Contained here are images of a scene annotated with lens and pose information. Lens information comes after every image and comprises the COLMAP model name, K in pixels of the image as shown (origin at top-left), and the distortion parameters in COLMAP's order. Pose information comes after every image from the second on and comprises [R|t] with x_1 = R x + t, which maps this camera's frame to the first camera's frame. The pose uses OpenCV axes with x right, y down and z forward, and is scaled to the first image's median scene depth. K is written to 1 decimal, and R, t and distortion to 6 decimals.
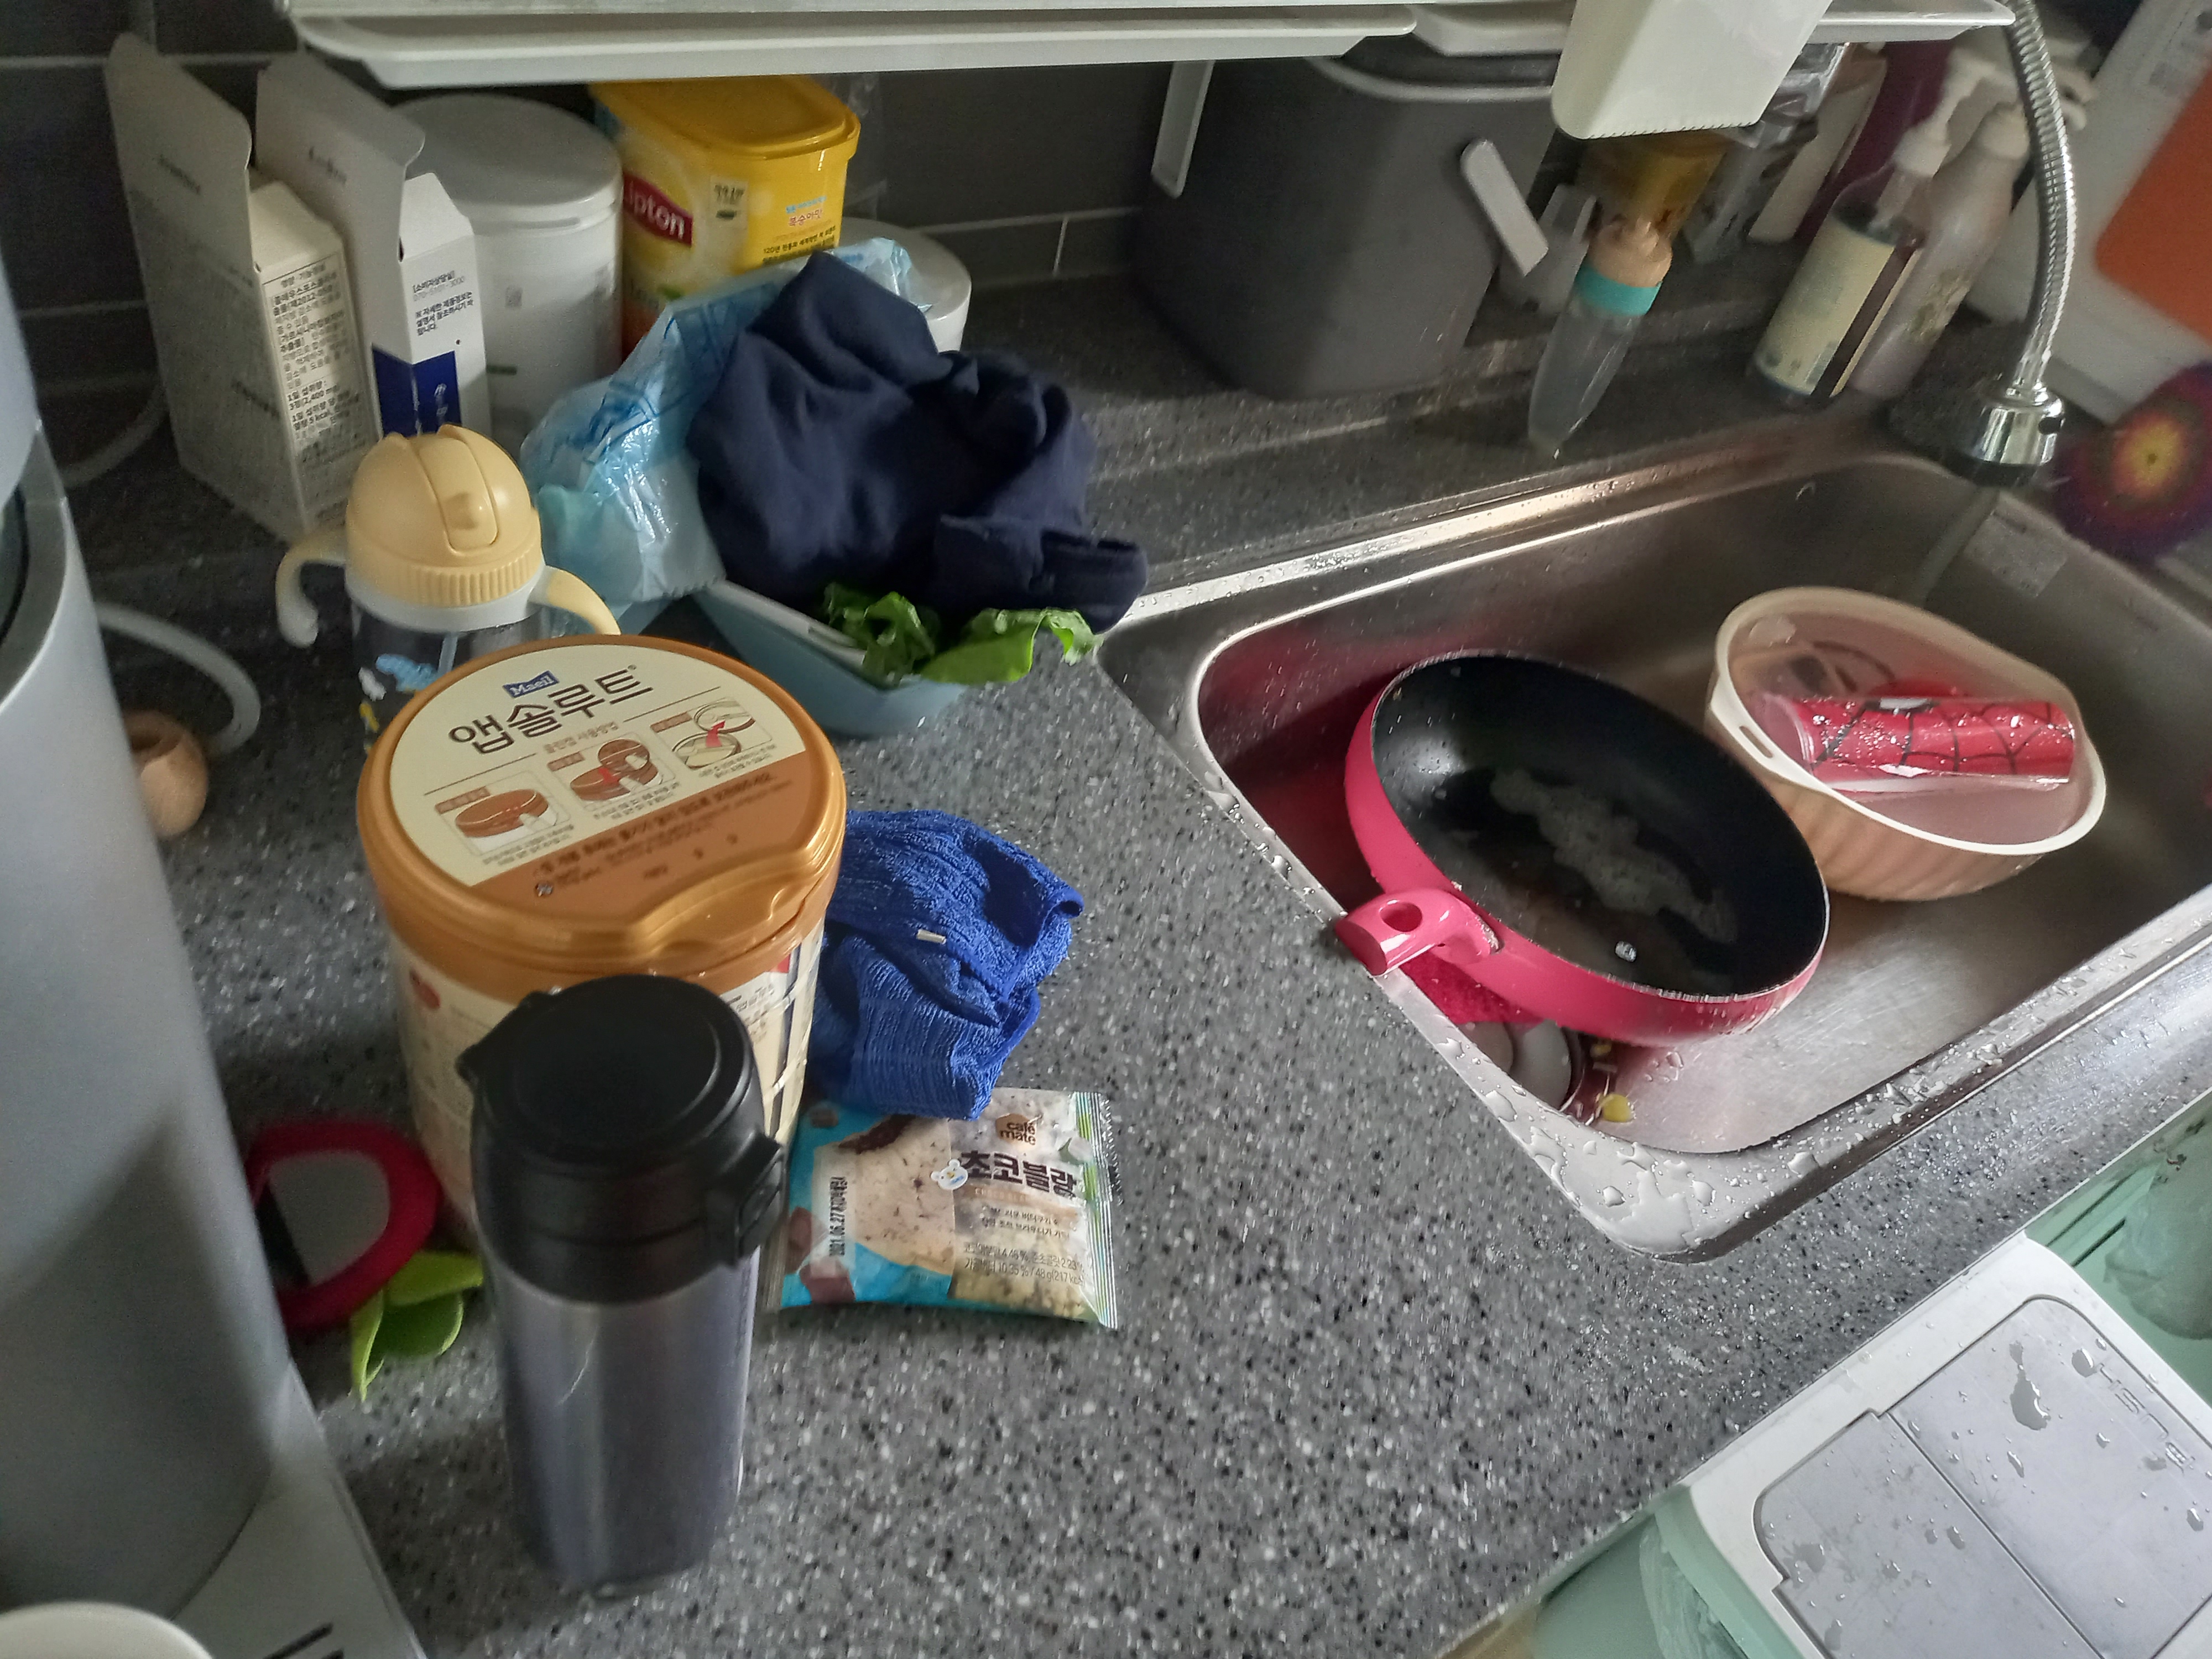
lens RADIAL K [[1627.7, 0, 1095.1], [0, 1627.7, 835.2], [0, 0, 1]] dist [0.044362, -0.060730]
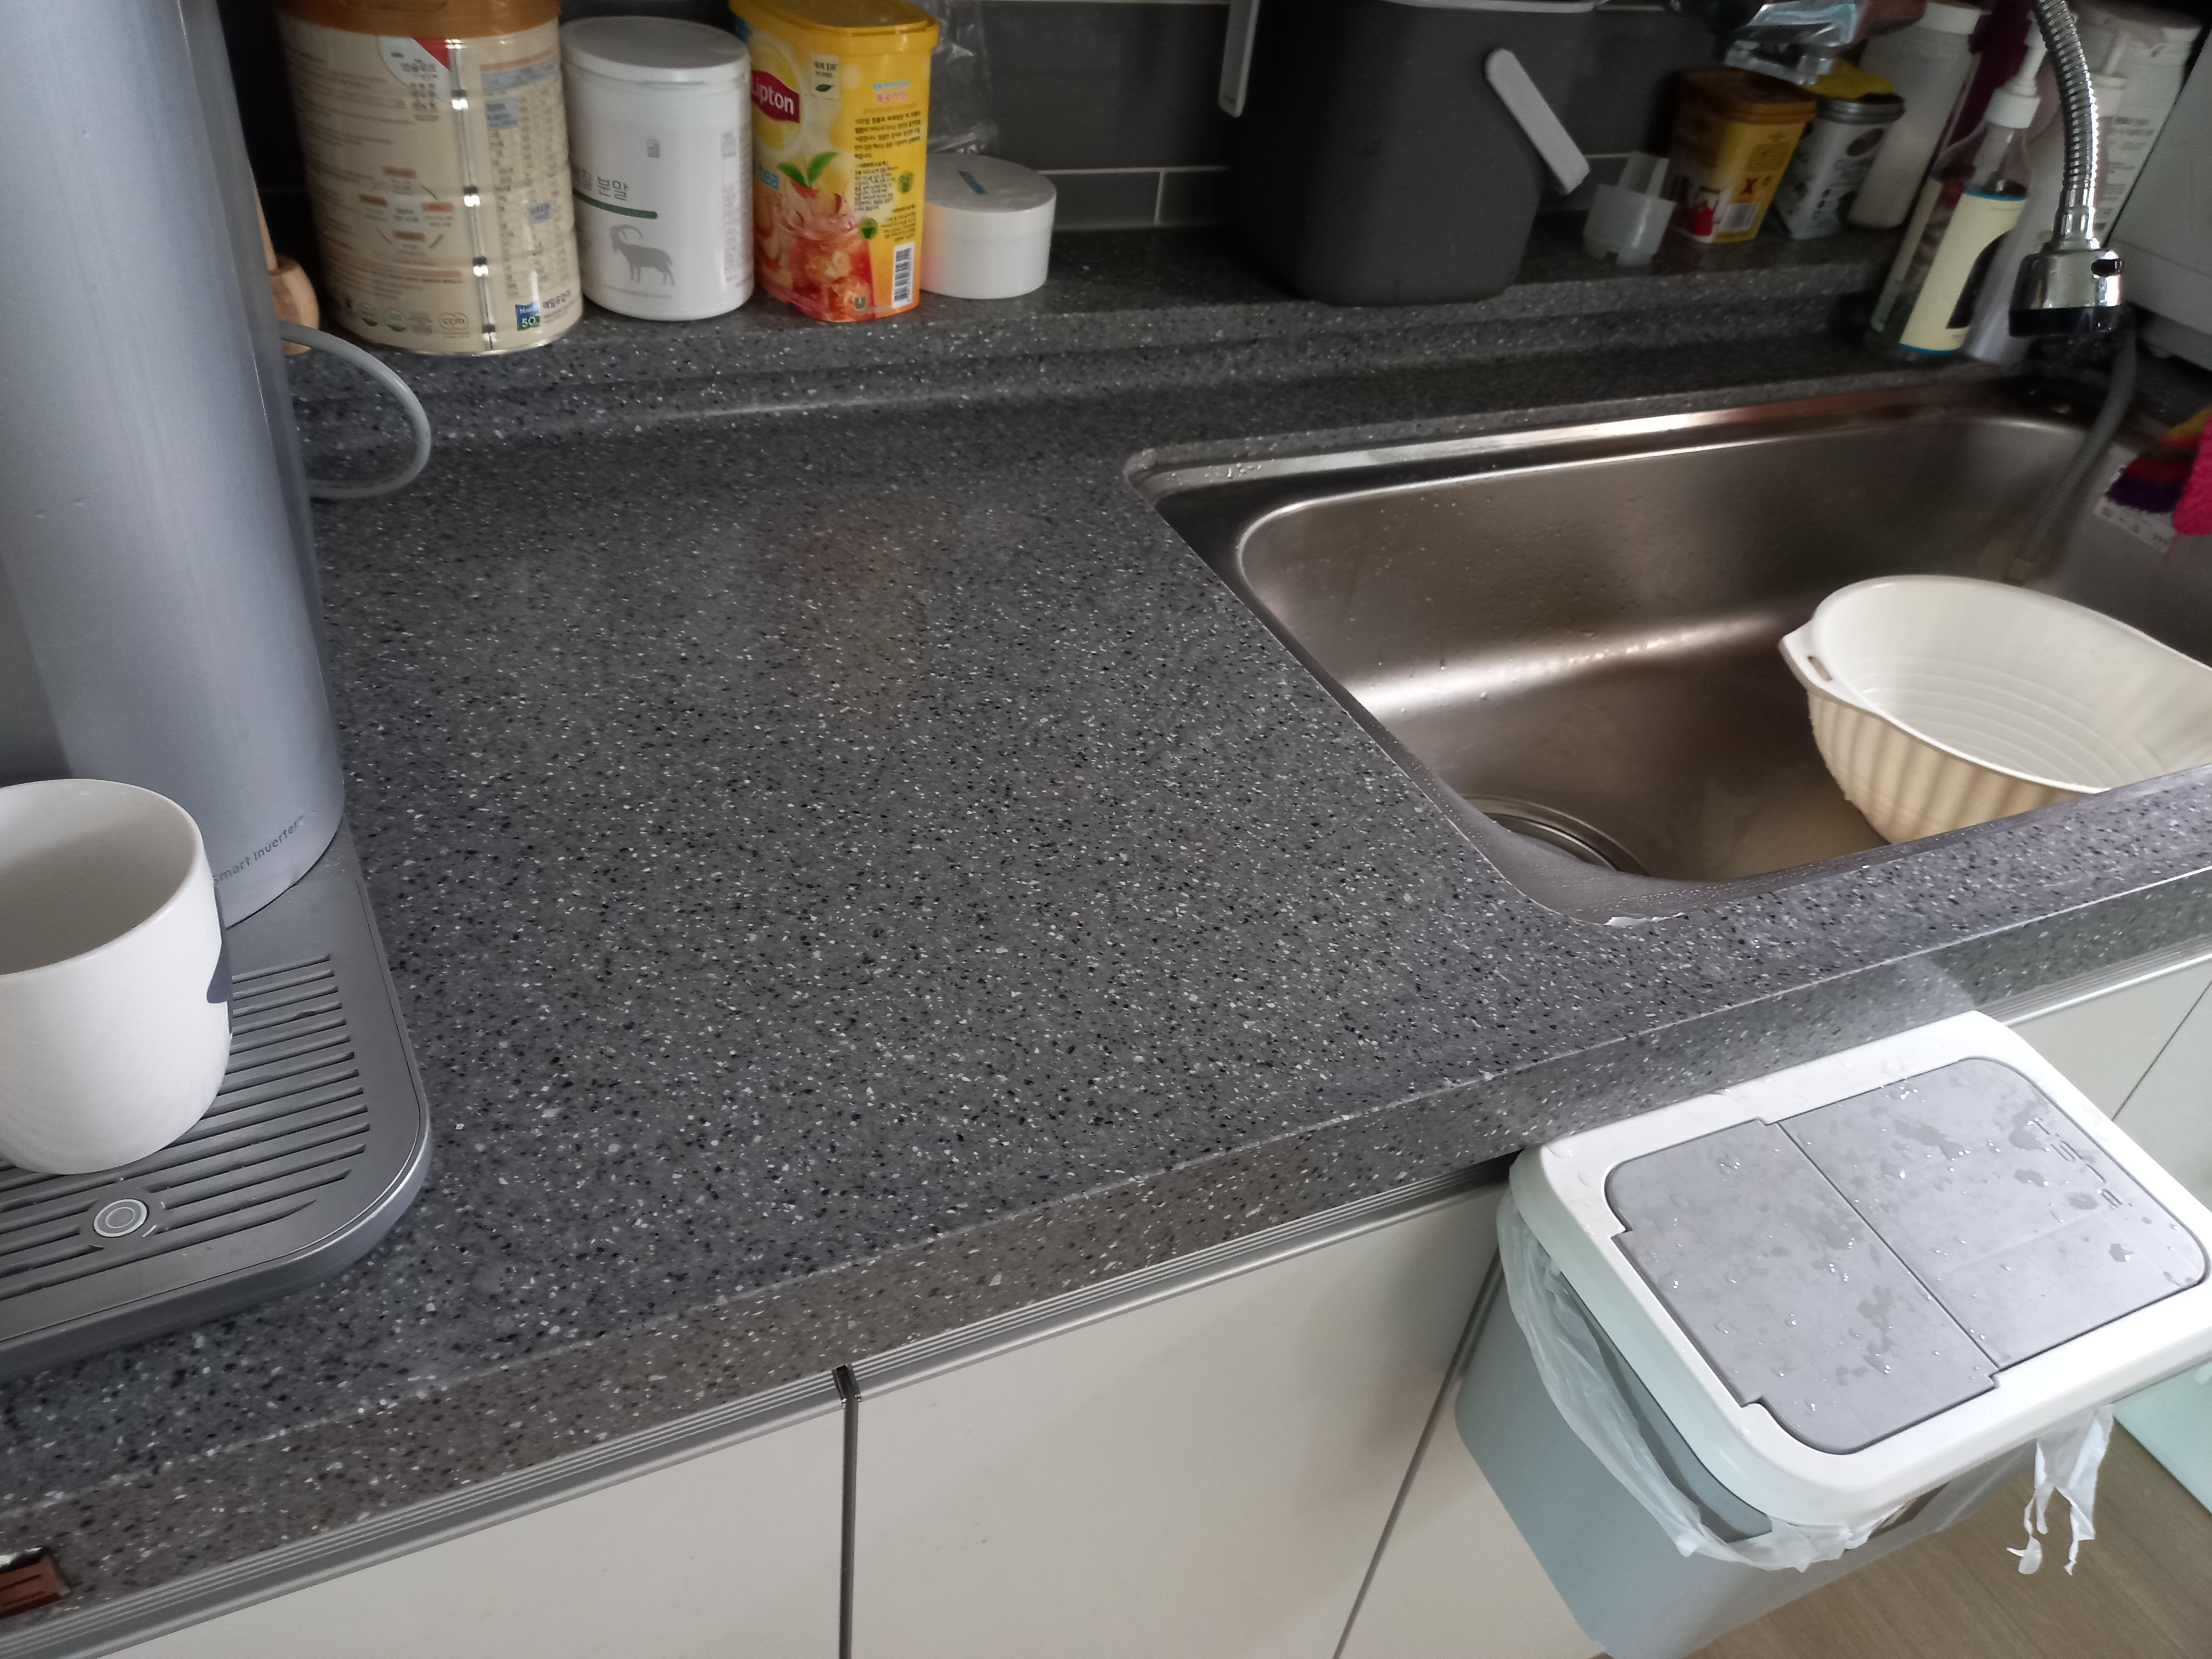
lens RADIAL K [[1627.7, 0, 1097.2], [0, 1627.7, 818.6], [0, 0, 1]] dist [0.044362, -0.060730]
pose [[0.984132, 0.019893, -0.176320, 0.236271], [-0.045628, 0.988652, -0.143130, 0.380703], [0.171472, 0.148904, 0.973871, -0.097026]]
